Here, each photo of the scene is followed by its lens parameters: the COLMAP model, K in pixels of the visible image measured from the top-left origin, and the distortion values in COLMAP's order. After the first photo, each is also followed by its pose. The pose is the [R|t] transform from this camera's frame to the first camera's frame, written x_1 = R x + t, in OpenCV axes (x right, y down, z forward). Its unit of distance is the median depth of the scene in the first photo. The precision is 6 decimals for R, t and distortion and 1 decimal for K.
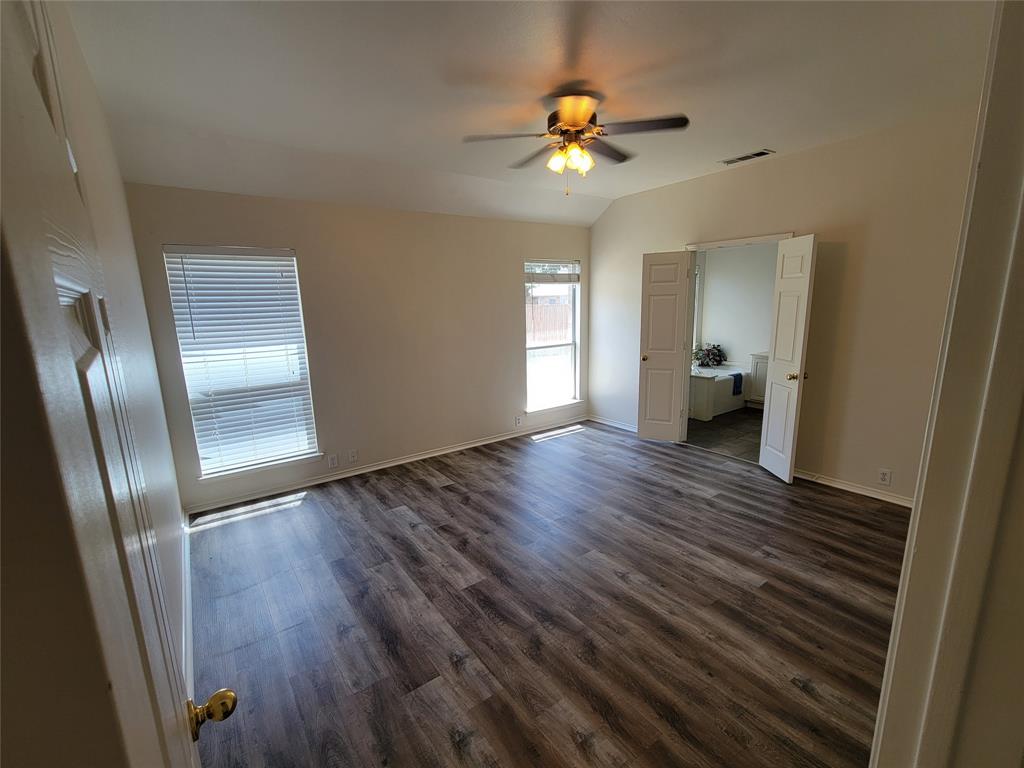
lens RADIAL K [[449.7, 0, 520.5], [0, 449.7, 380.7], [0, 0, 1]] dist [0.001343, 0.000049]
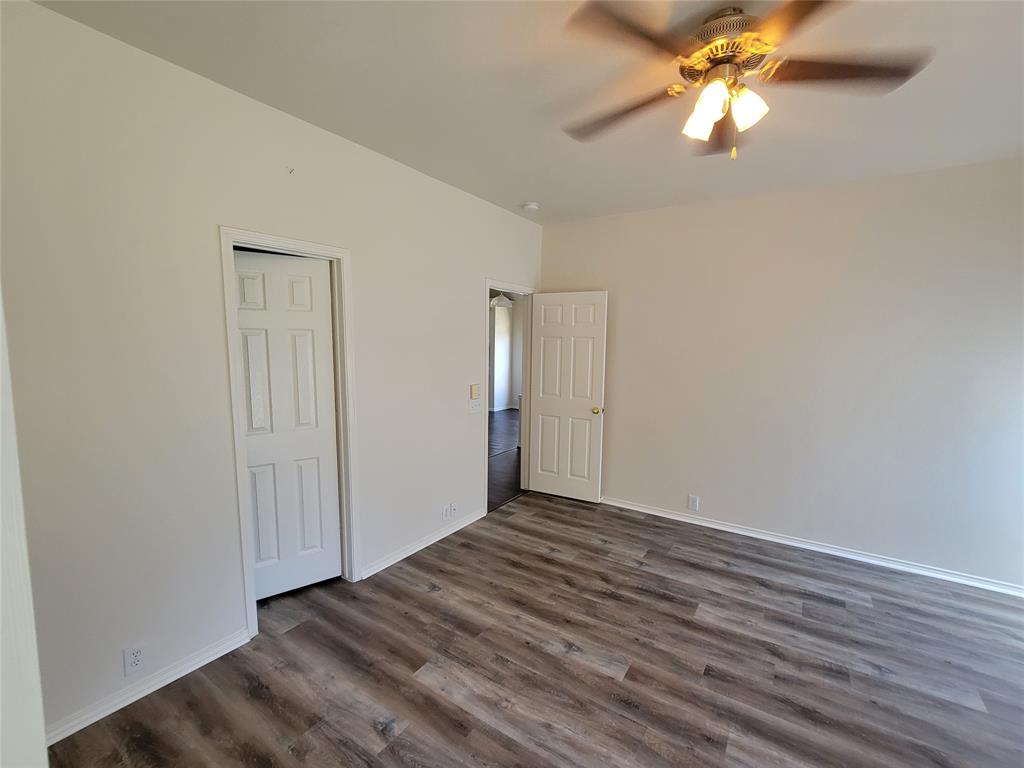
lens RADIAL K [[449.7, 0, 512.3], [0, 449.7, 385.1], [0, 0, 1]] dist [0.001343, 0.000049]
pose [[-0.940658, 0.044141, -0.336474, 0.685158], [-0.053168, 0.960090, 0.274590, -0.340194], [0.335166, 0.276185, -0.900769, 1.808712]]
